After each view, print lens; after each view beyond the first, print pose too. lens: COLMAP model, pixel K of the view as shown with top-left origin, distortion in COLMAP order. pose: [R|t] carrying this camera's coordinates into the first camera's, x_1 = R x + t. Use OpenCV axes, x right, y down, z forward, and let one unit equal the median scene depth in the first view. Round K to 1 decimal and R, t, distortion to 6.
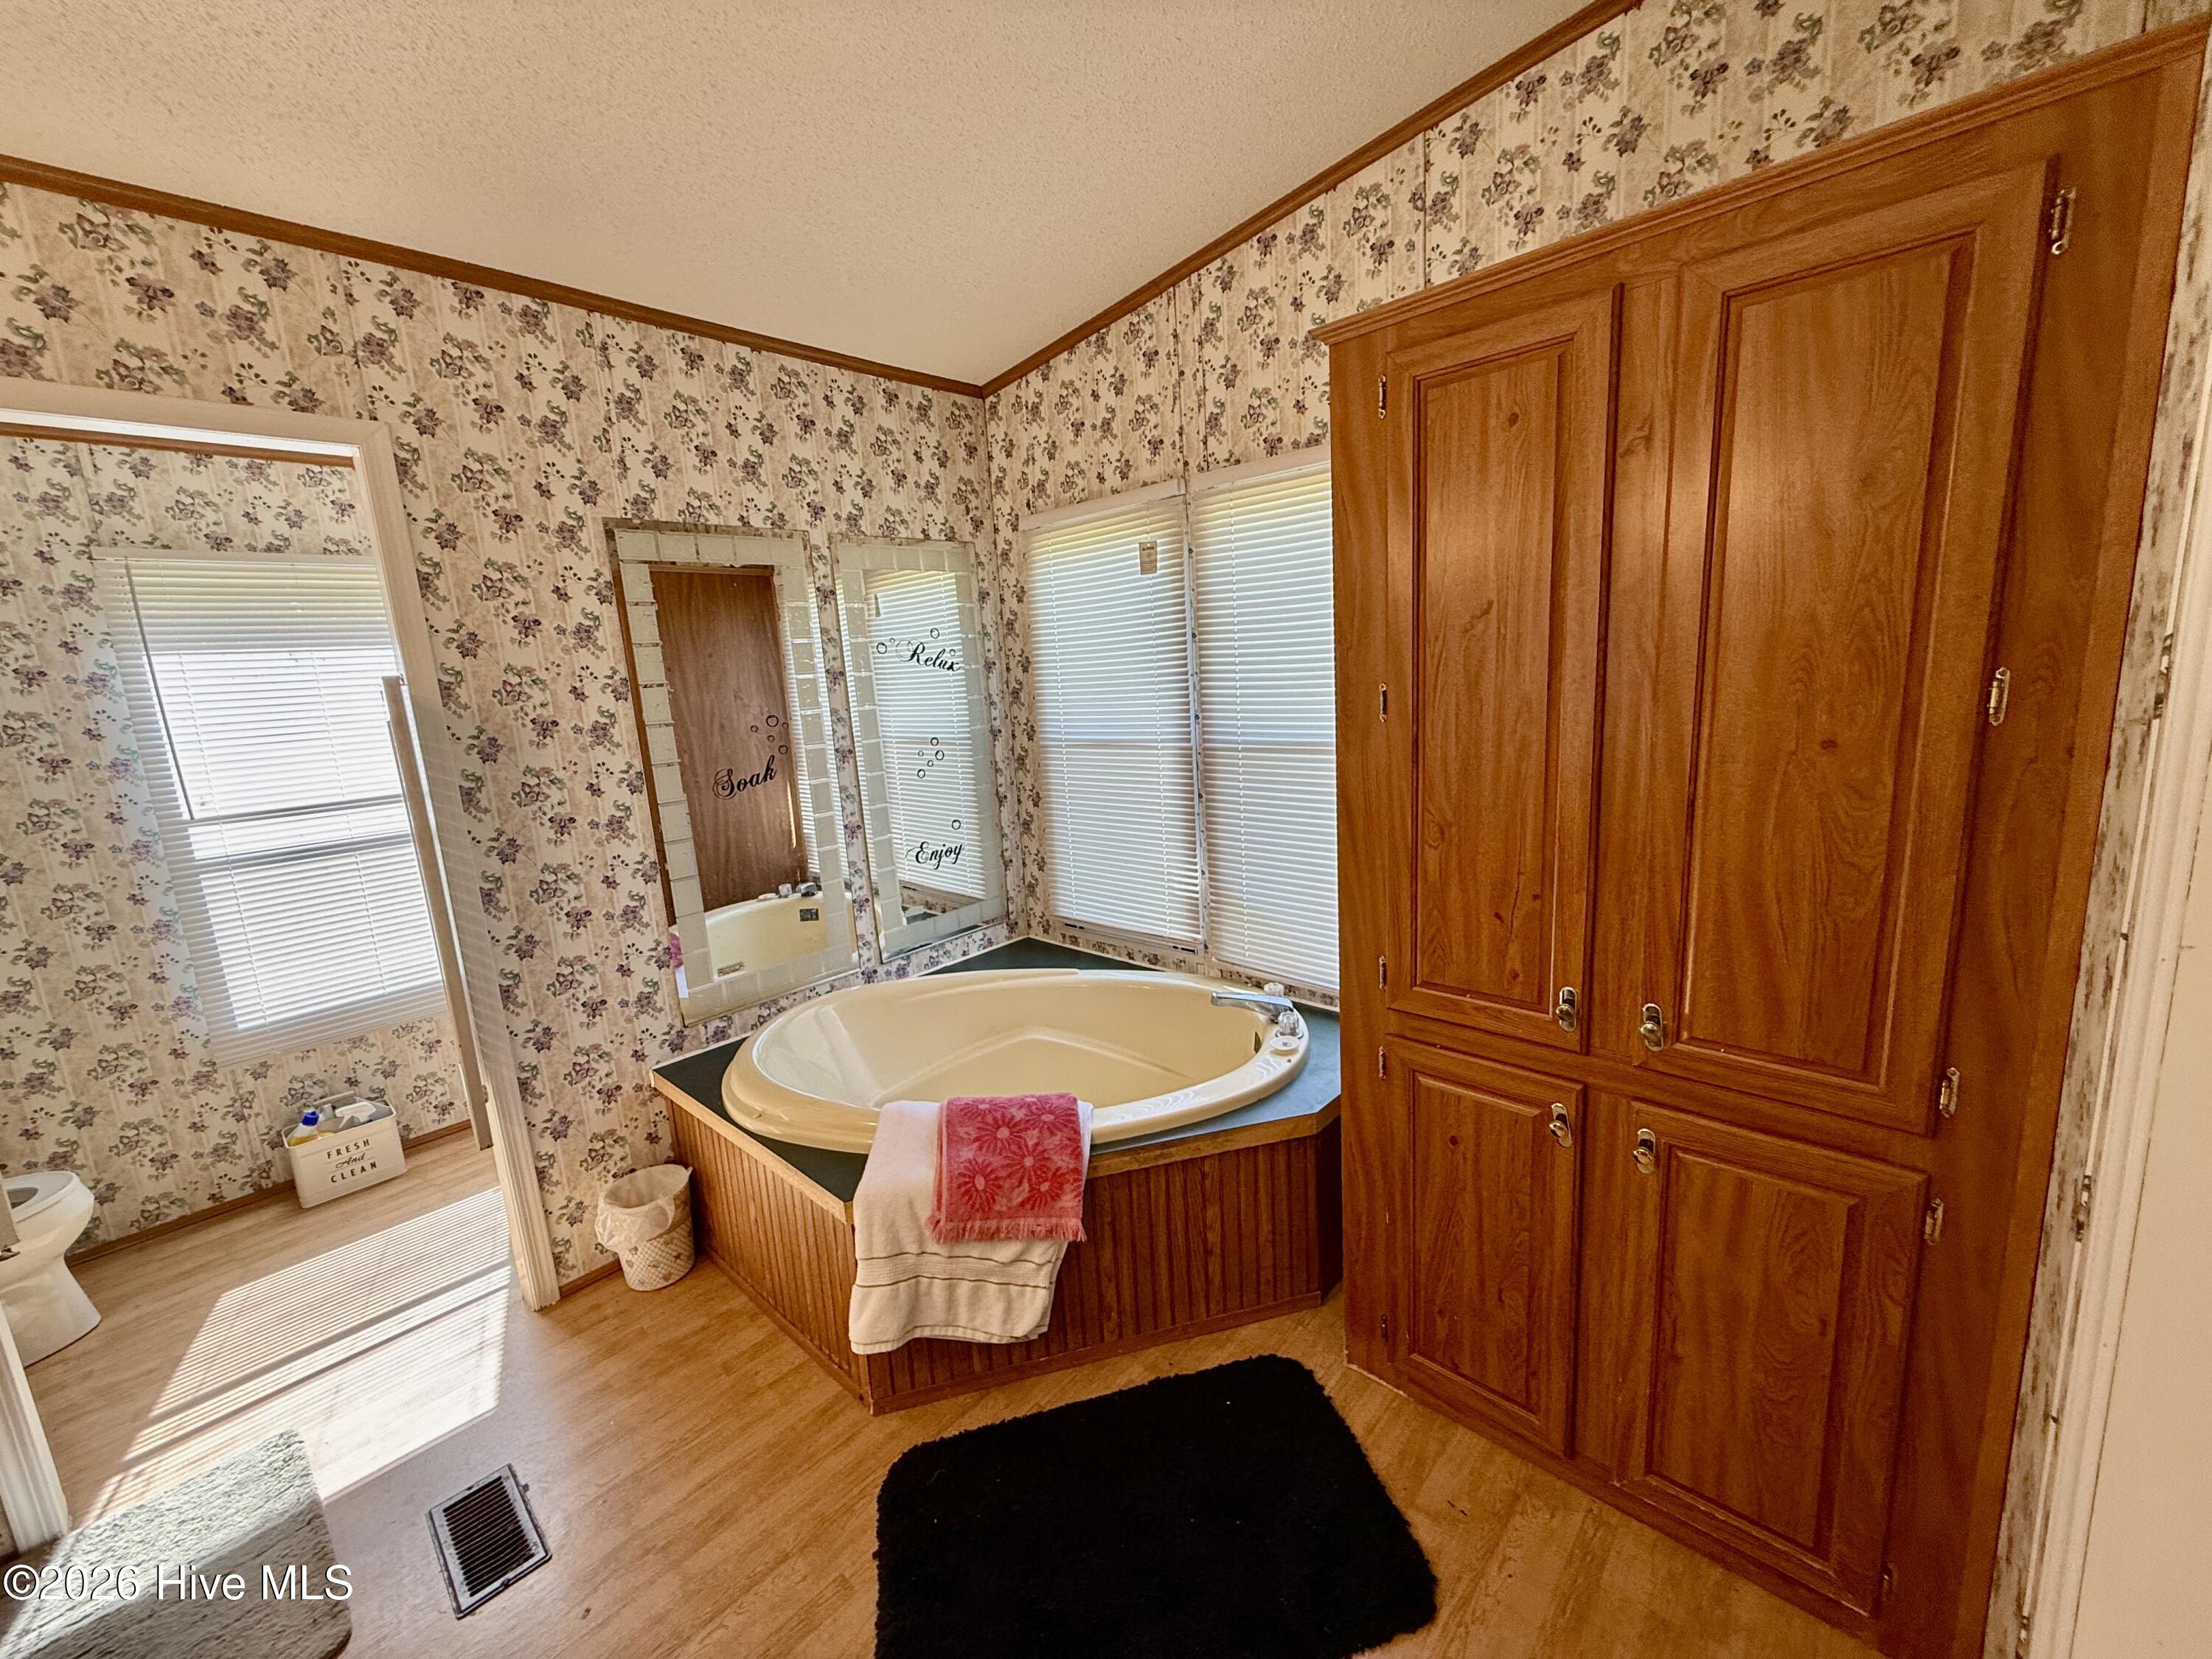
lens RADIAL K [[879.3, 0, 1101.4], [0, 879.3, 826.3], [0, 0, 1]] dist [0.000712, 0.000106]
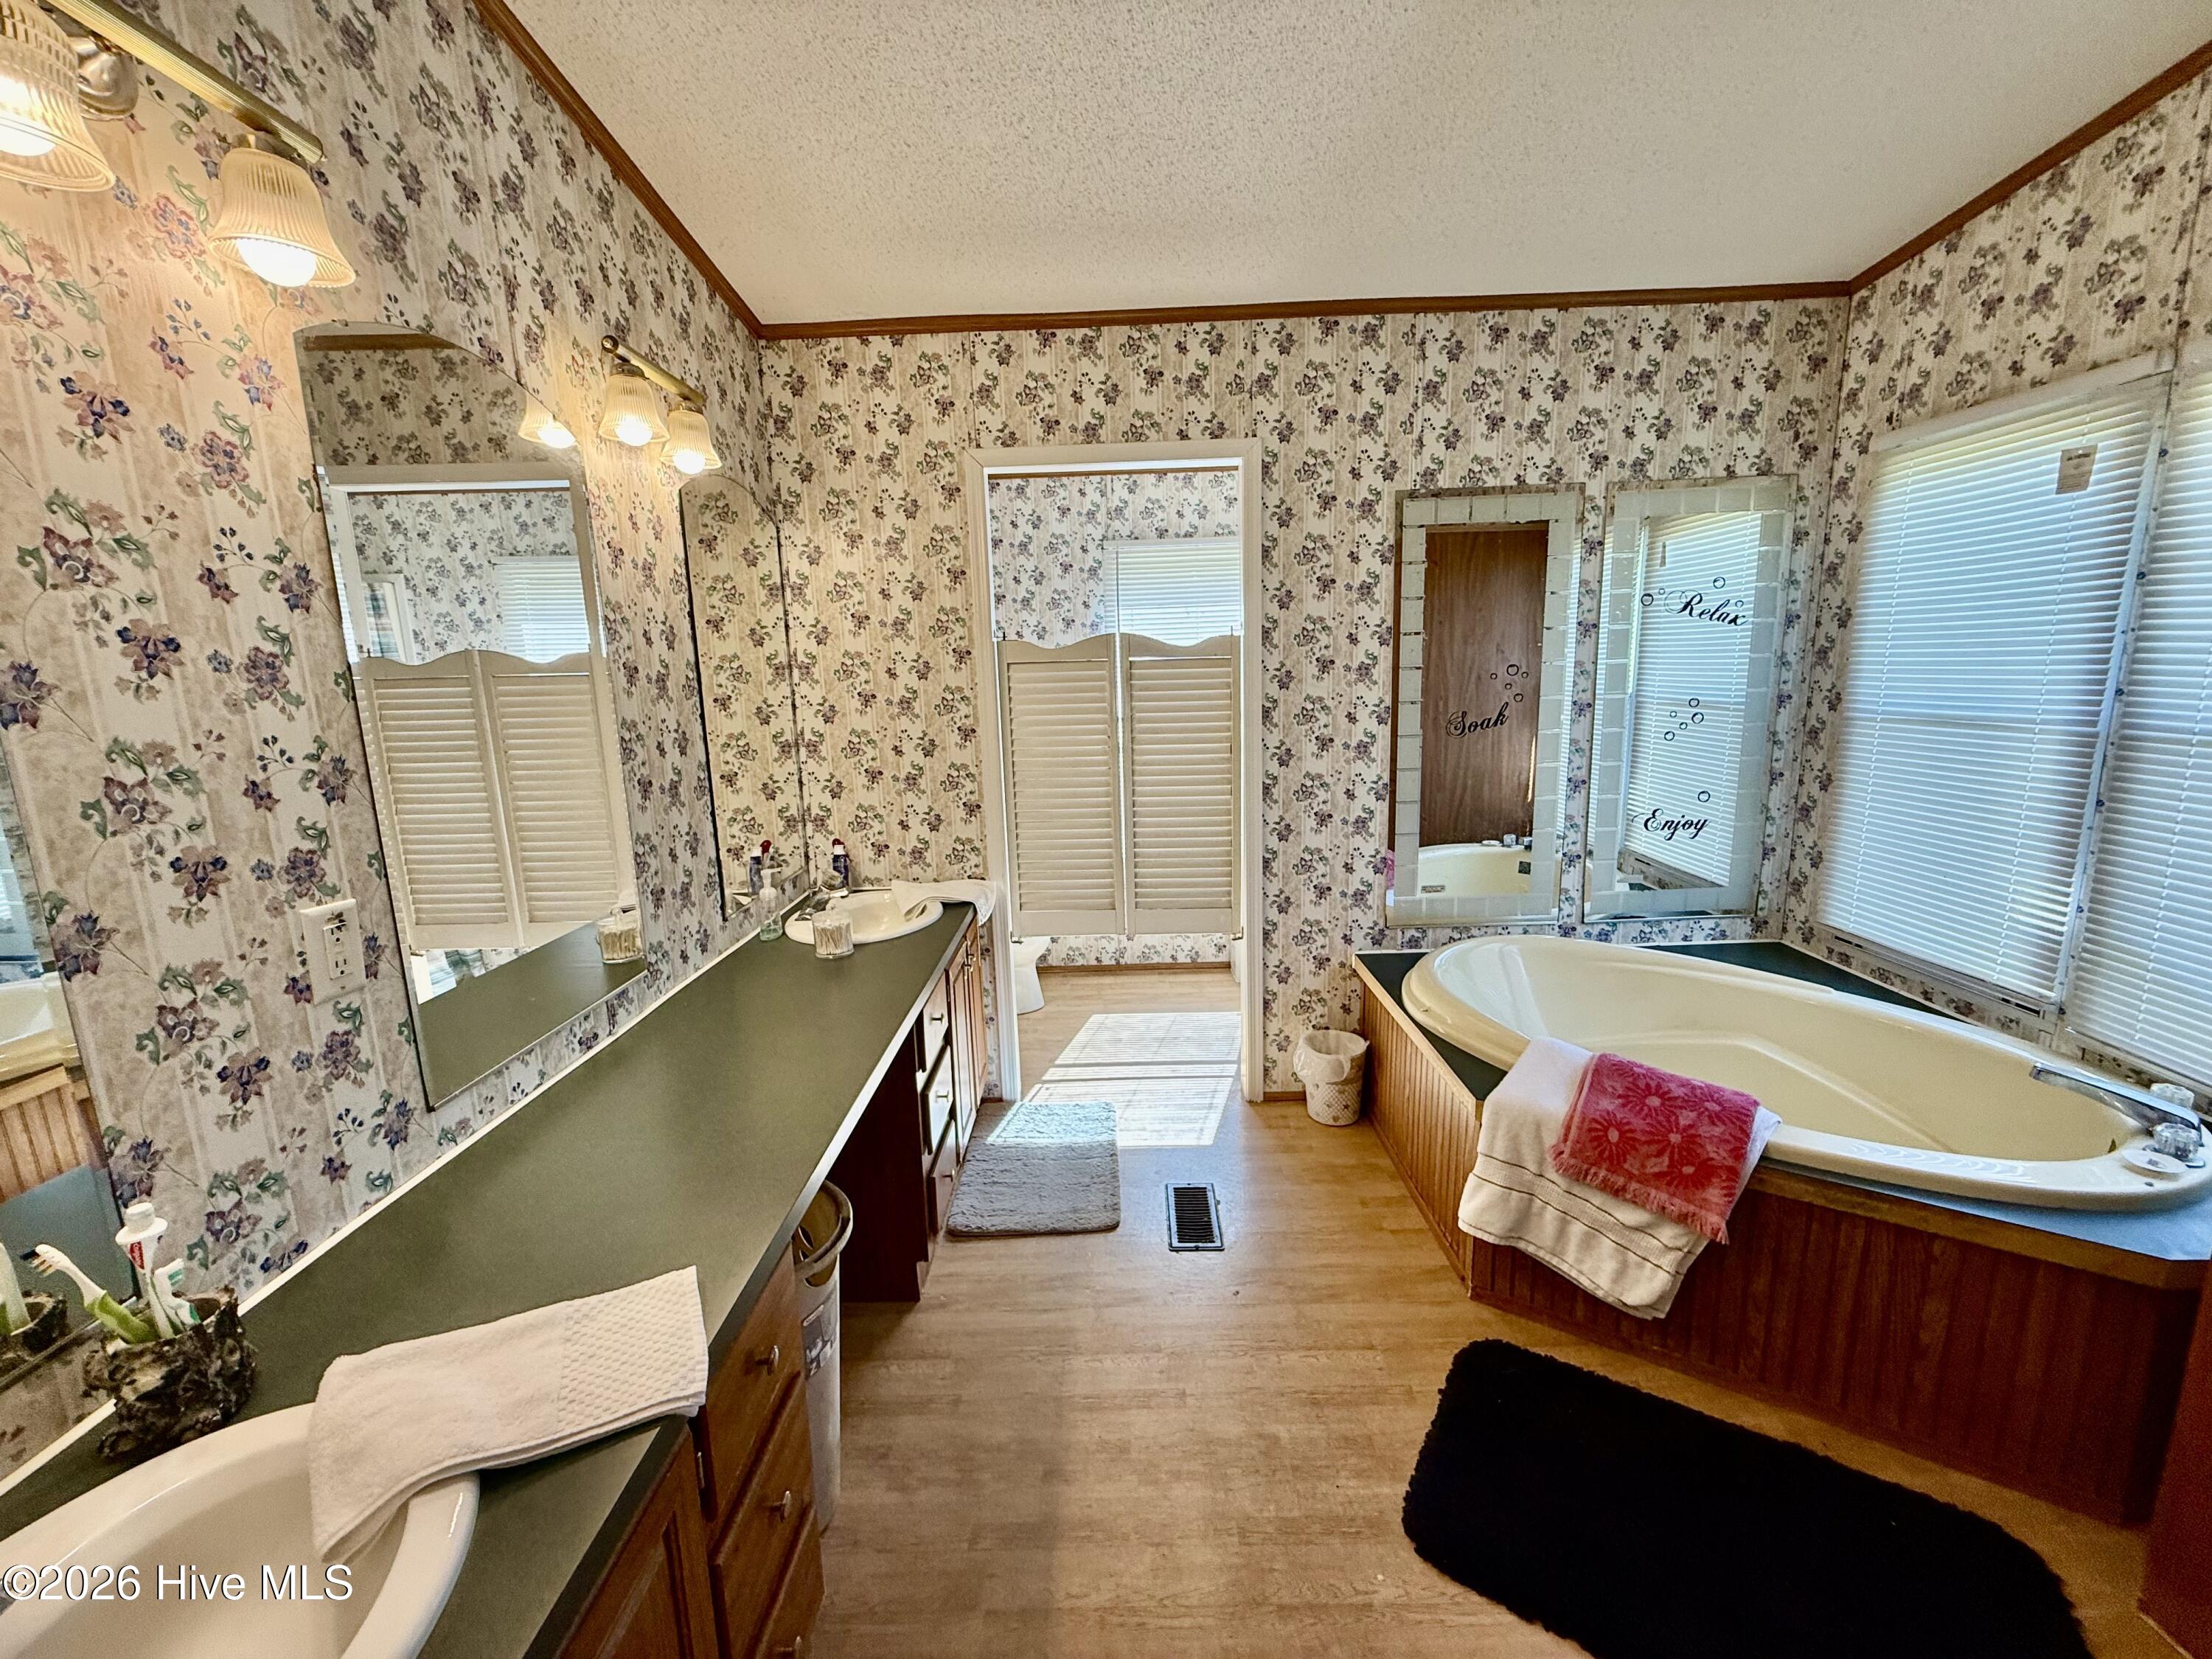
lens RADIAL K [[879.3, 0, 1101.4], [0, 879.3, 826.3], [0, 0, 1]] dist [0.000712, 0.000106]
pose [[0.672884, 0.173812, -0.719039, 0.088810], [-0.140828, 0.984327, 0.106152, 0.023528], [0.726220, 0.029833, 0.686815, -0.085000]]
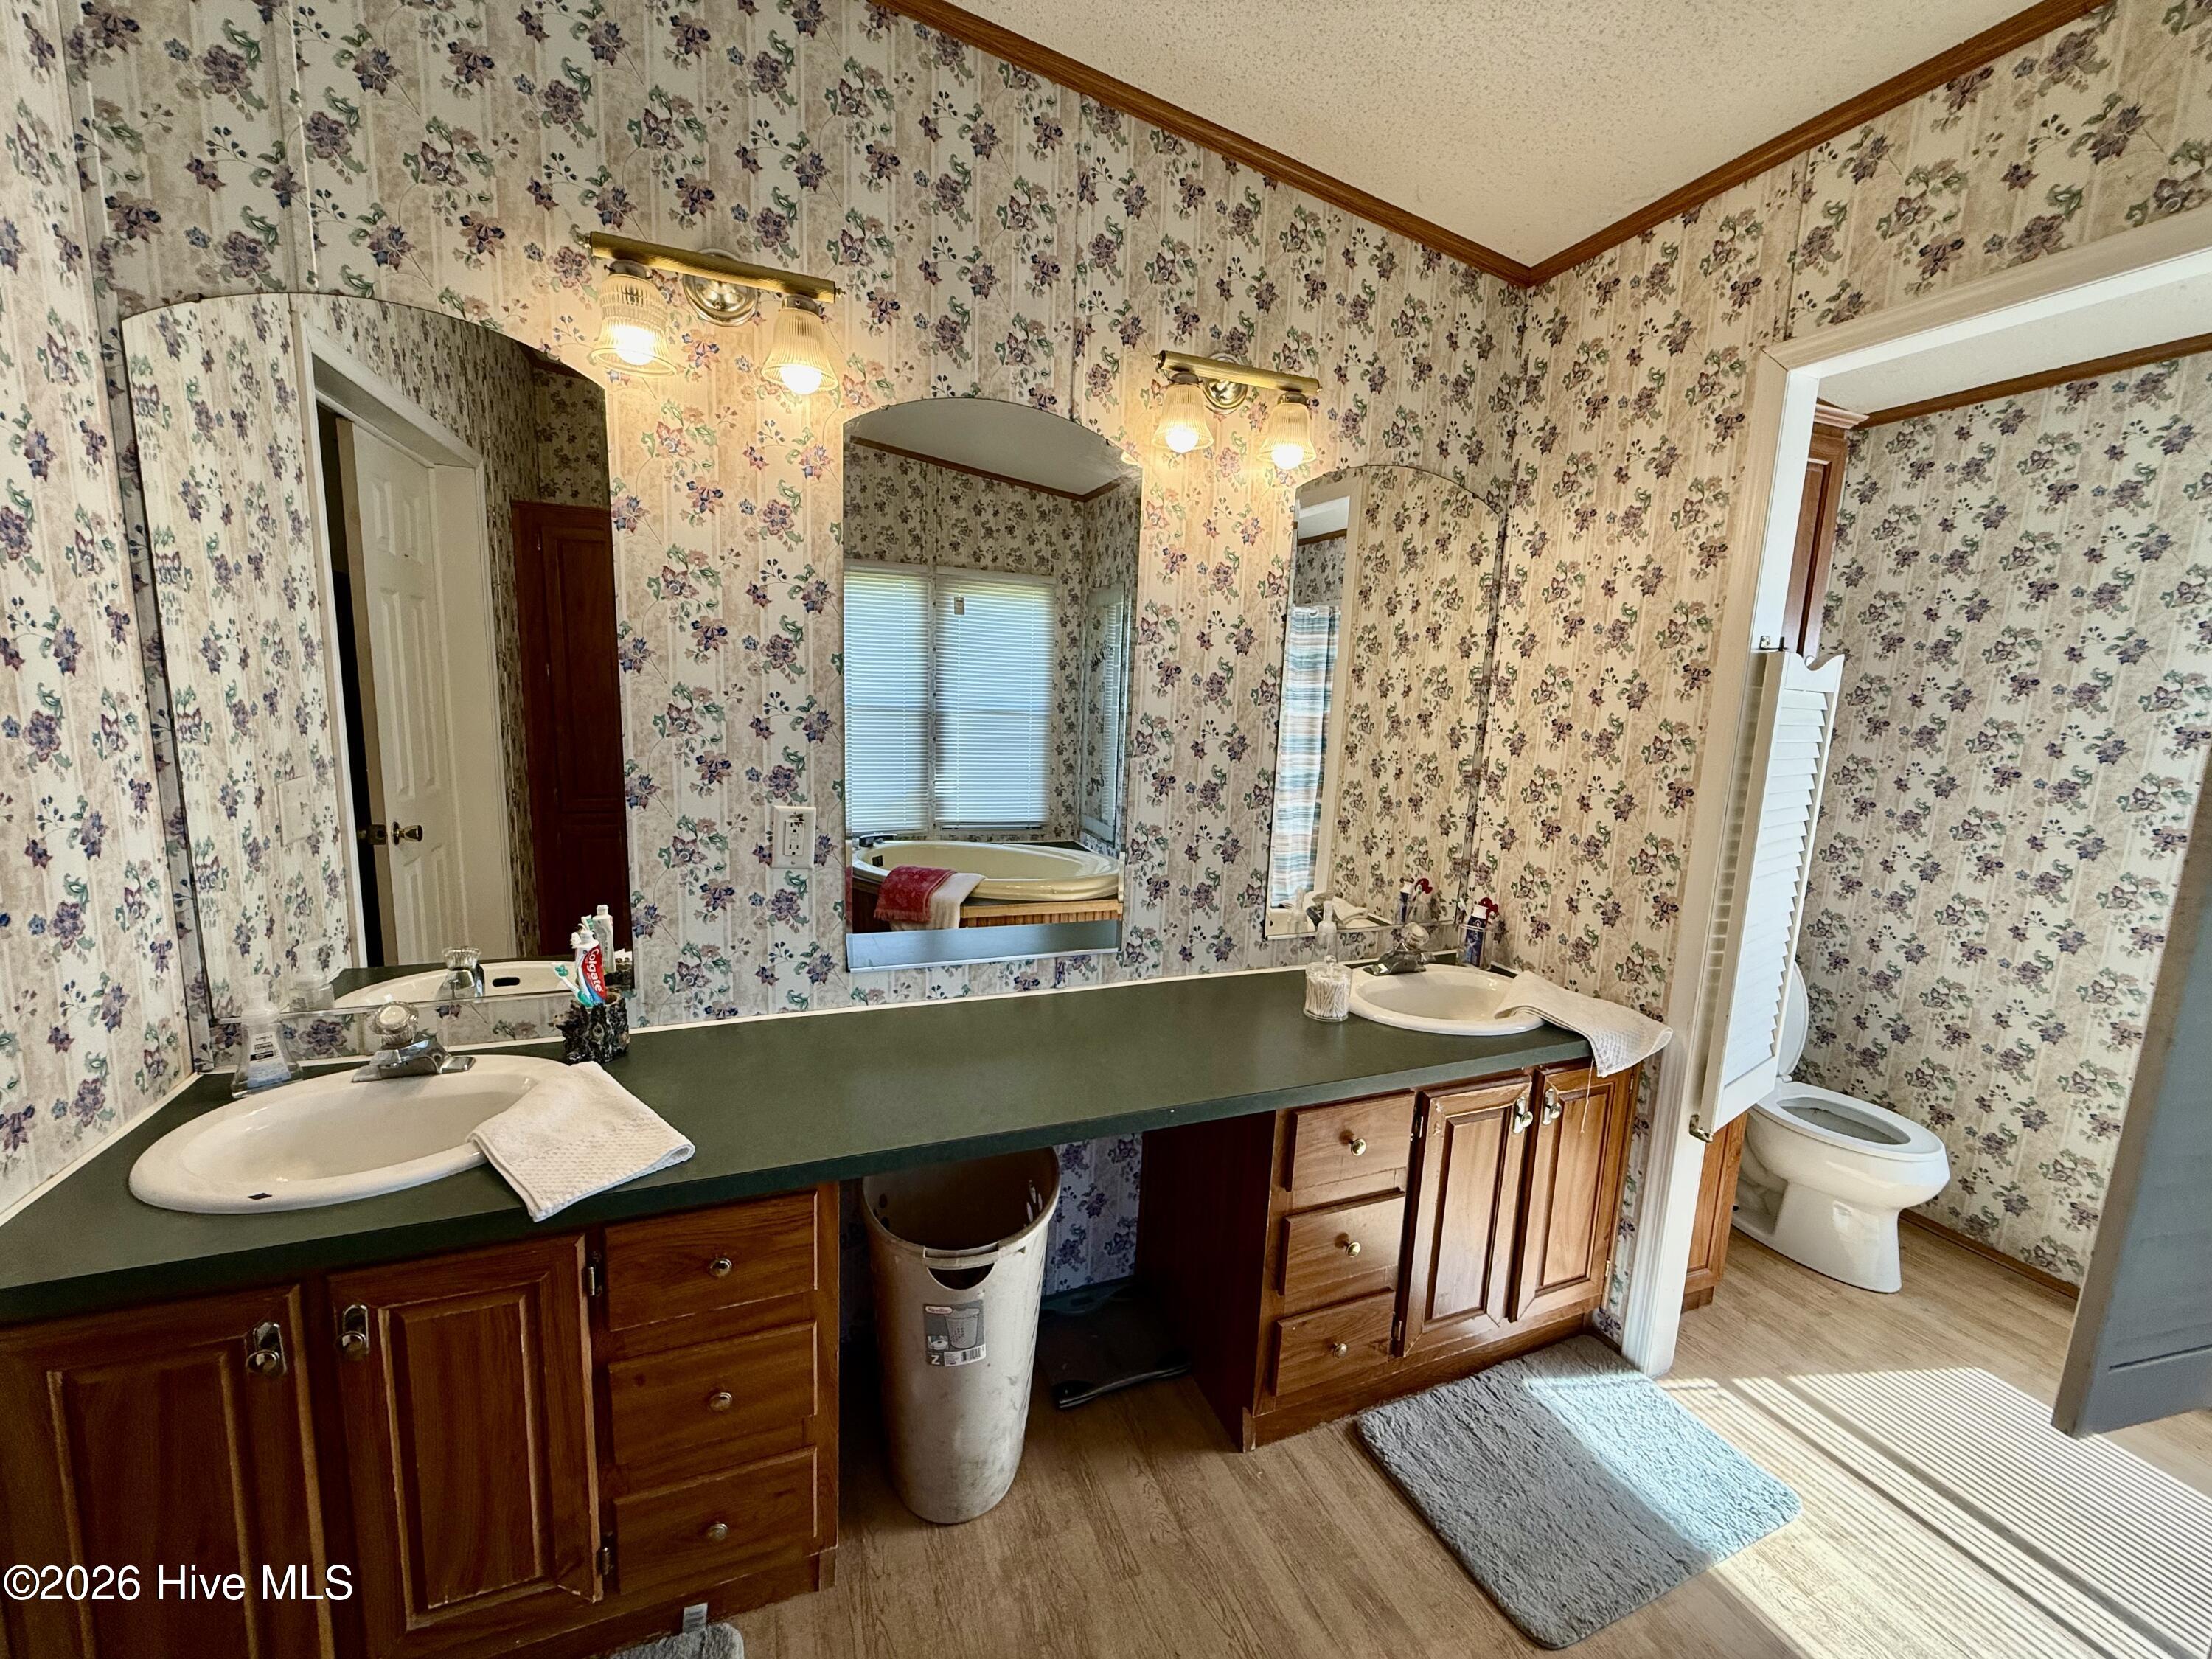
lens RADIAL K [[879.3, 0, 1101.4], [0, 879.3, 826.3], [0, 0, 1]] dist [0.000712, 0.000106]
pose [[-0.425955, 0.187344, -0.885136, 0.005250], [-0.168617, 0.944748, 0.281105, -0.050493], [0.888893, 0.268987, -0.370830, 0.411116]]
